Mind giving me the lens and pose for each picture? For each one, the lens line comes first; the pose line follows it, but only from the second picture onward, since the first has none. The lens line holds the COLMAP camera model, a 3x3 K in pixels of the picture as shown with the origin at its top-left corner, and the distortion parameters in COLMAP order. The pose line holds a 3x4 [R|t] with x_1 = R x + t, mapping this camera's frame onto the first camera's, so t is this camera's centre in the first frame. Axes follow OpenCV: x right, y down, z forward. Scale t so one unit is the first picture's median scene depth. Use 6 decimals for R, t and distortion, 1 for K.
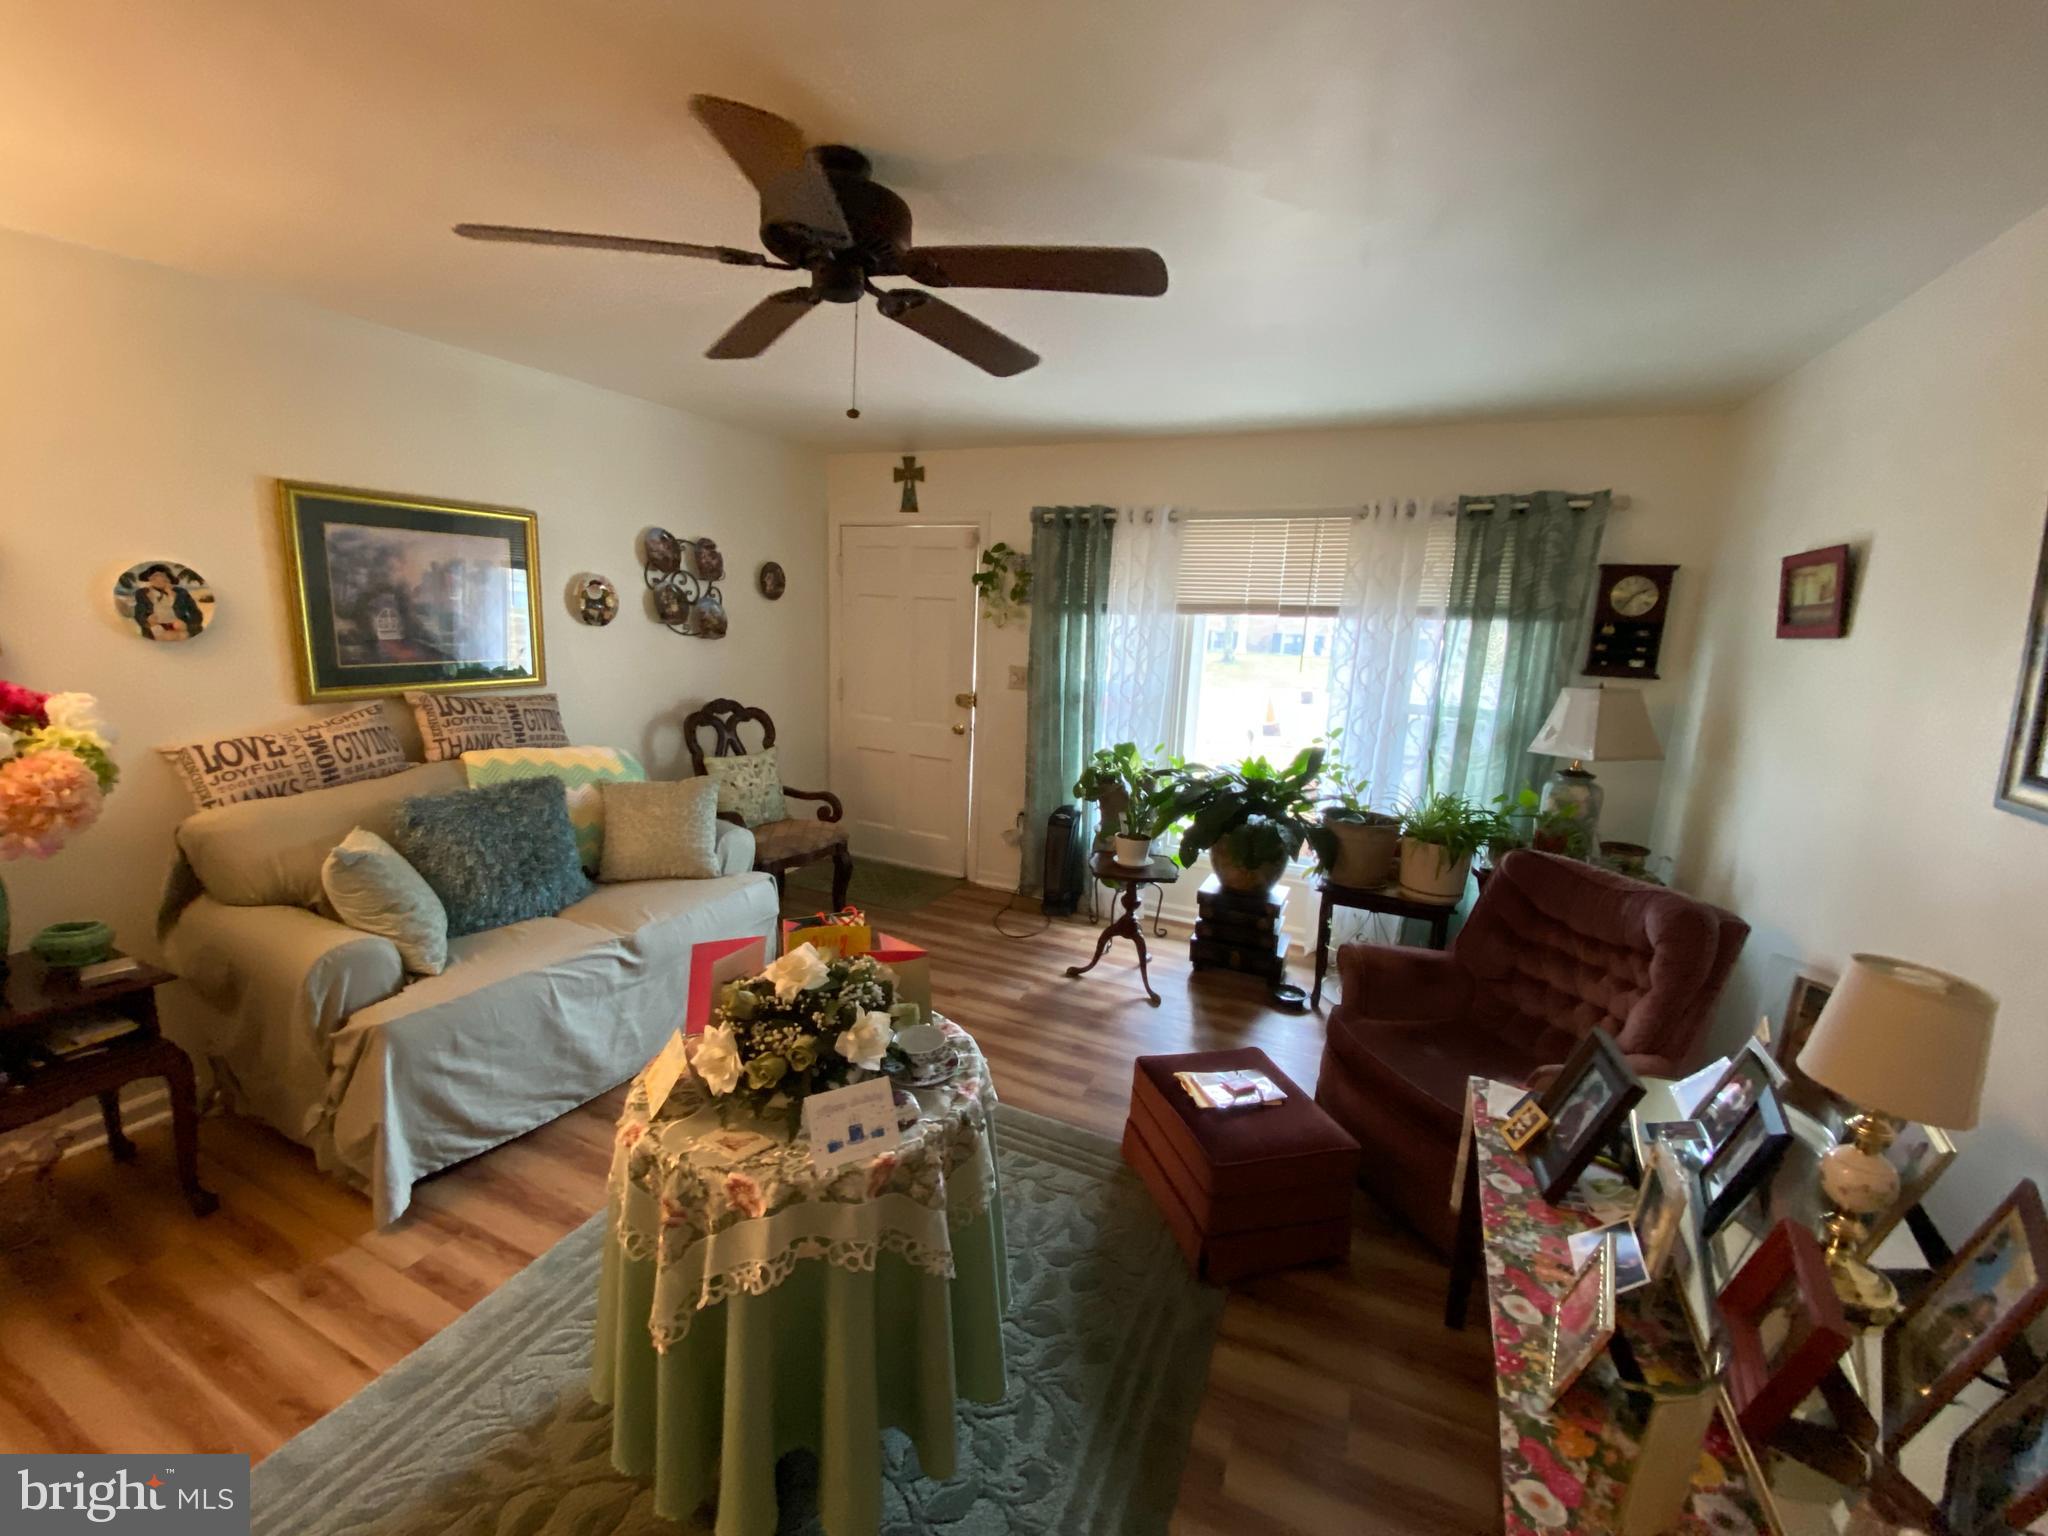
lens RADIAL K [[825.7, 0, 1024.0], [0, 825.7, 768.0], [0, 0, 1]] dist [0.042475, -0.035998]
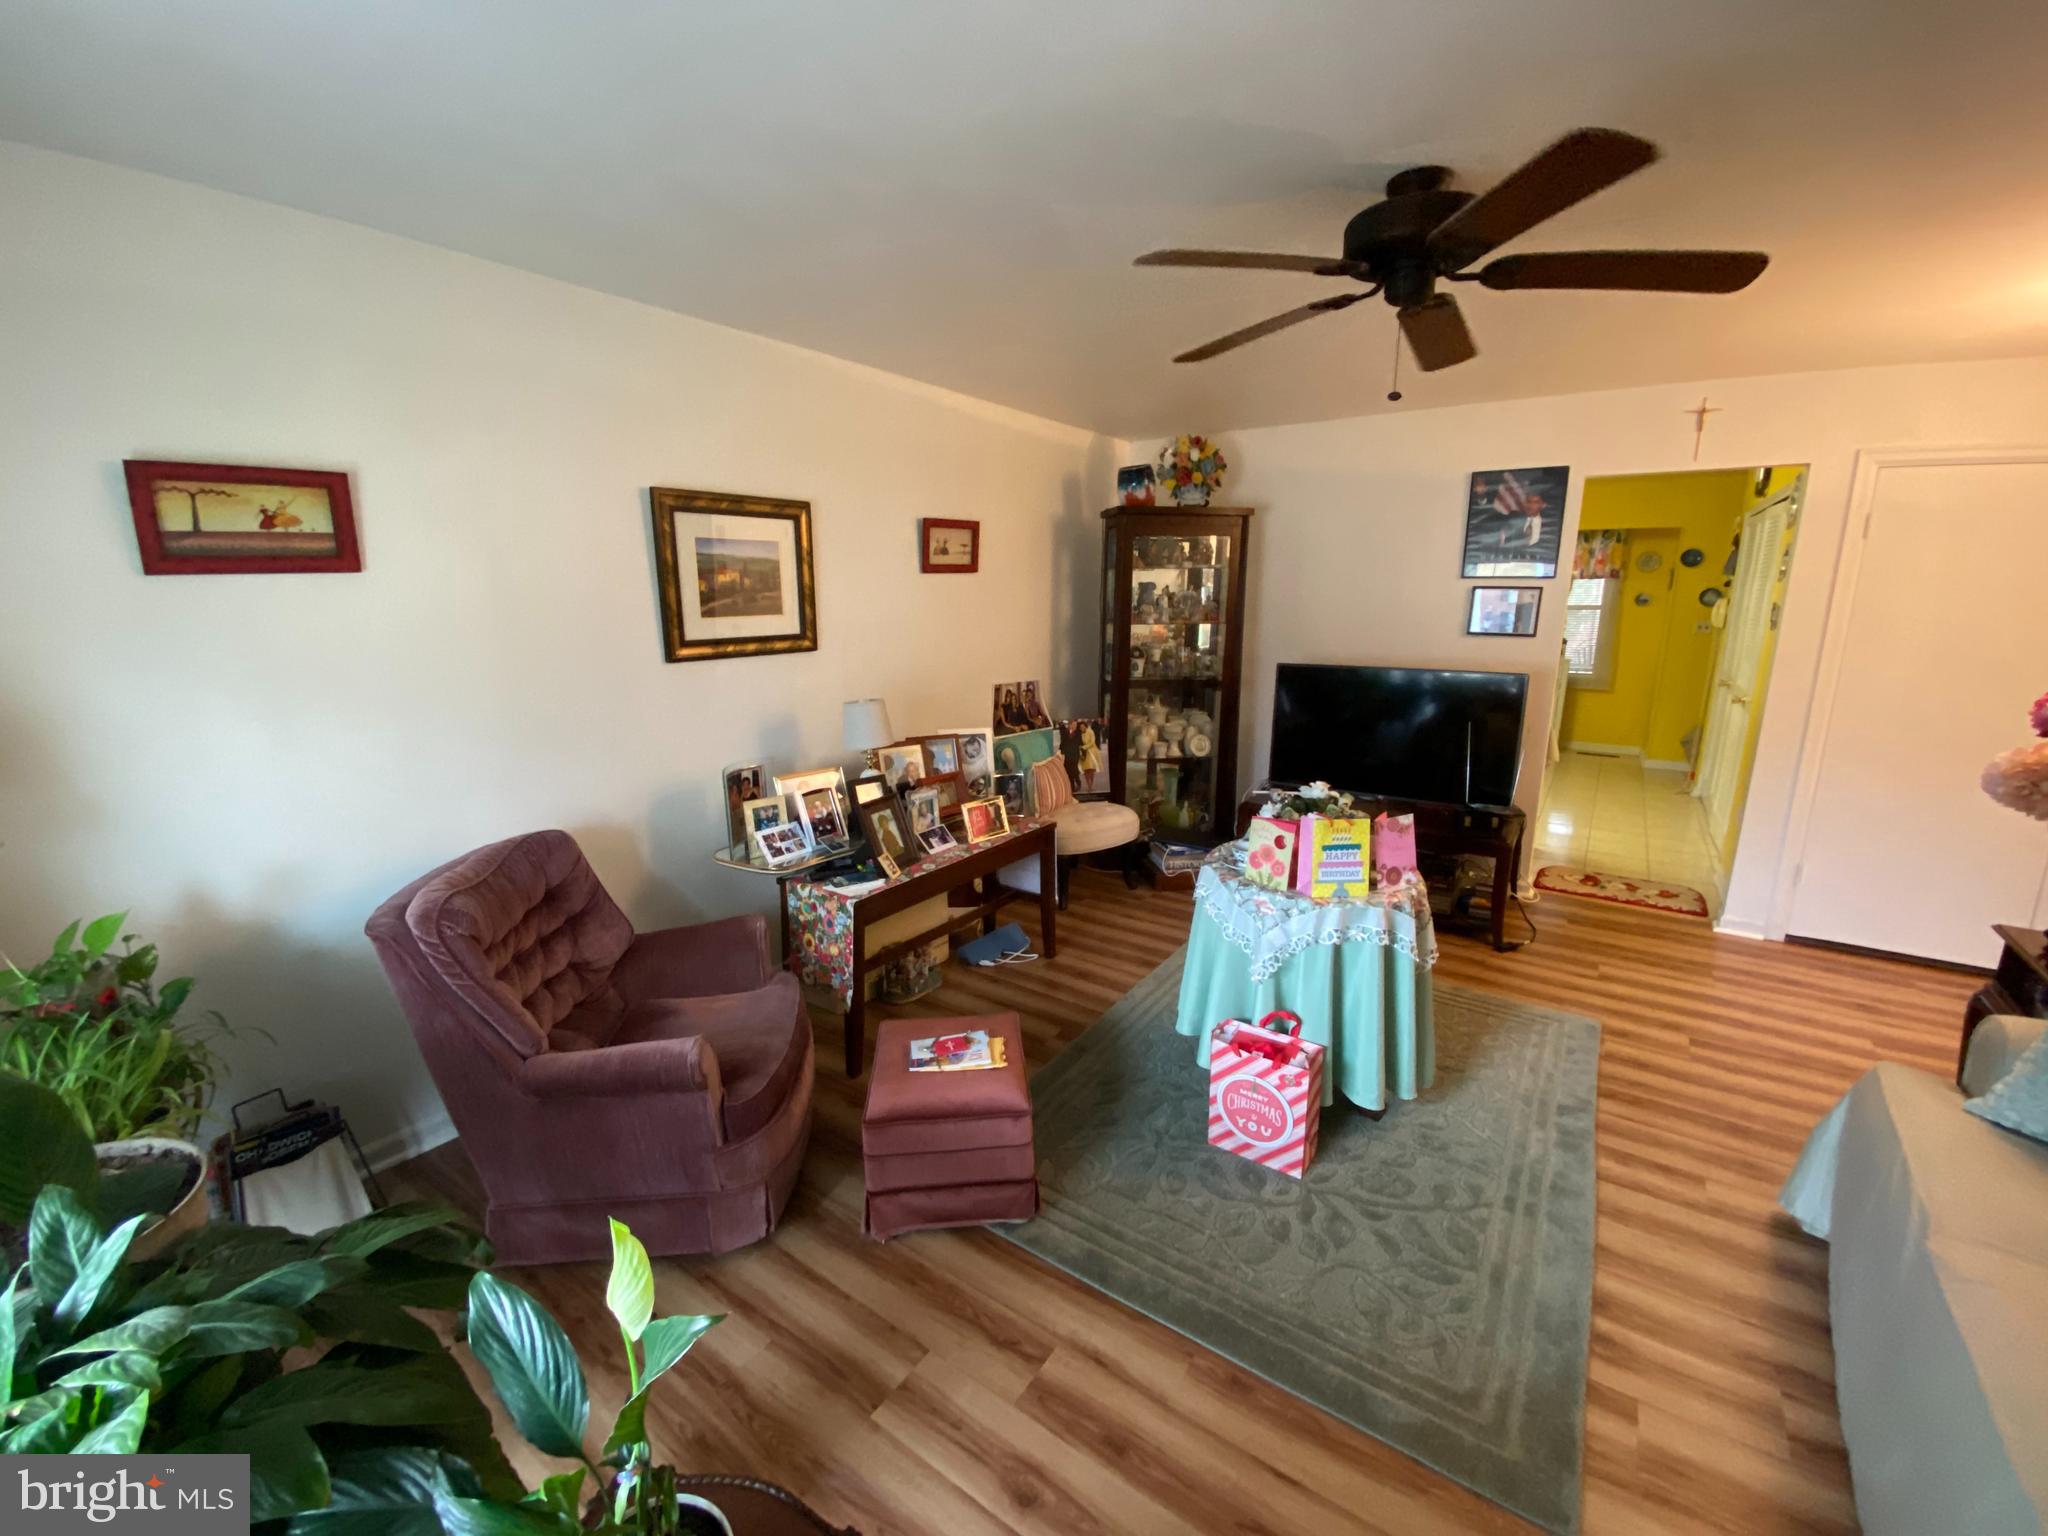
lens RADIAL K [[825.7, 0, 1024.0], [0, 825.7, 768.0], [0, 0, 1]] dist [0.042475, -0.035998]
pose [[-0.981159, -0.082444, 0.174731, 0.014307], [-0.005825, 0.916596, 0.399772, -0.195703], [-0.193116, 0.391222, -0.899806, 1.042172]]
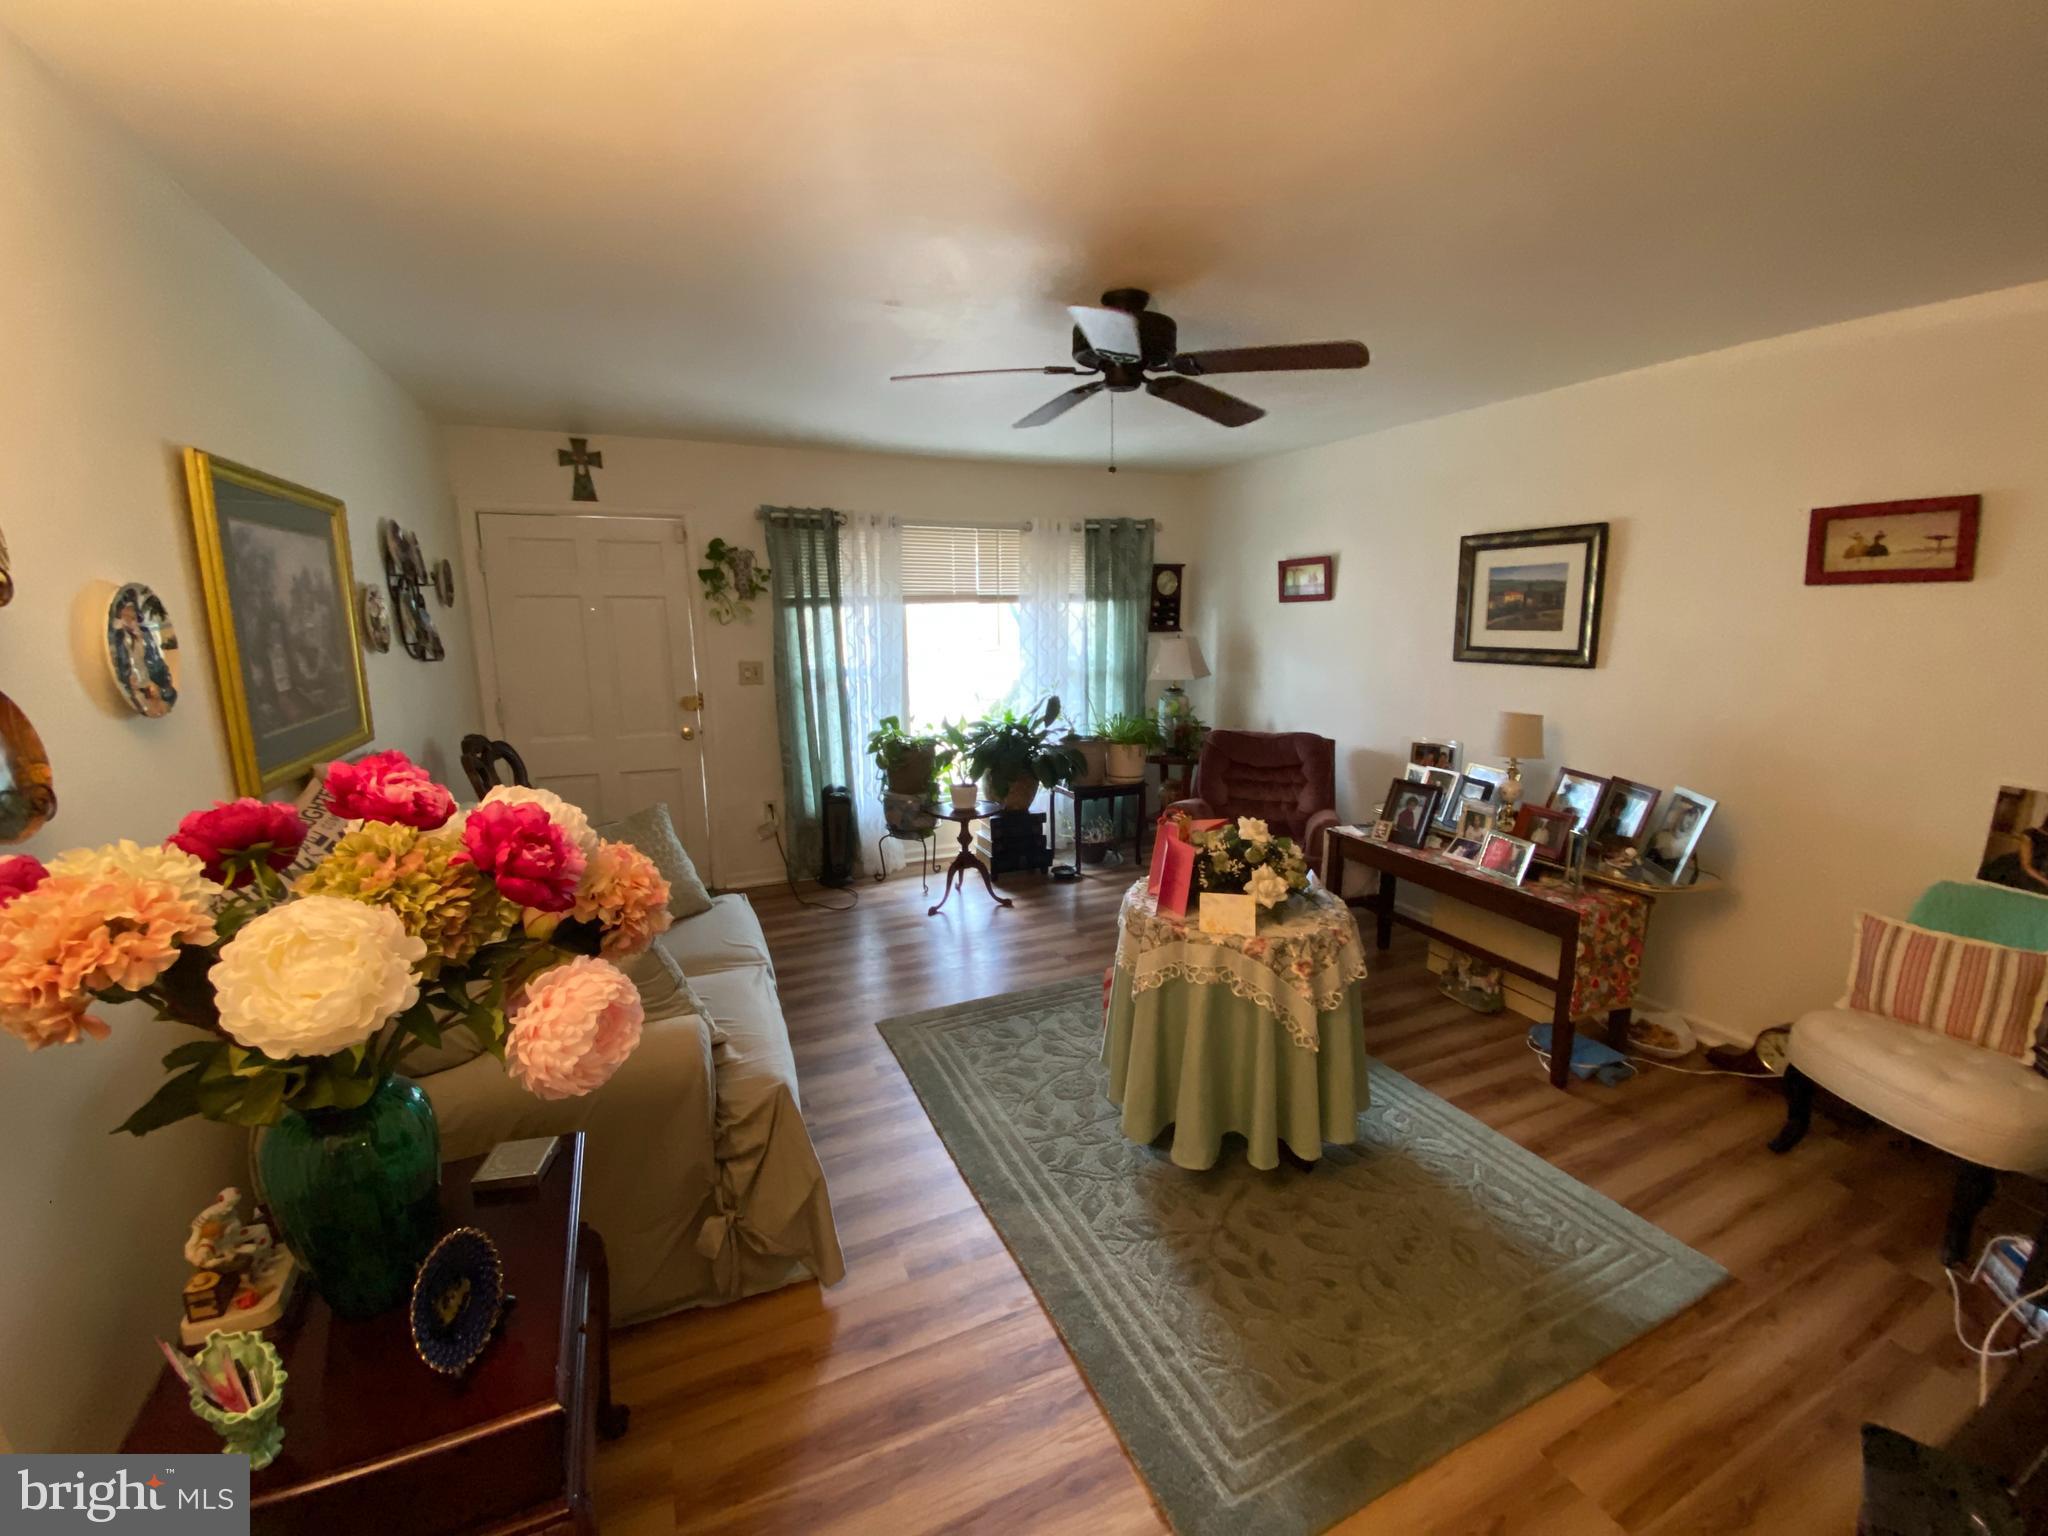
lens RADIAL K [[825.7, 0, 1024.0], [0, 825.7, 768.0], [0, 0, 1]] dist [0.042475, -0.035998]
pose [[0.659885, -0.184547, 0.728350, -0.665007], [0.172328, 0.980700, 0.092357, -0.038752], [-0.731338, 0.064570, 0.678952, 0.089056]]
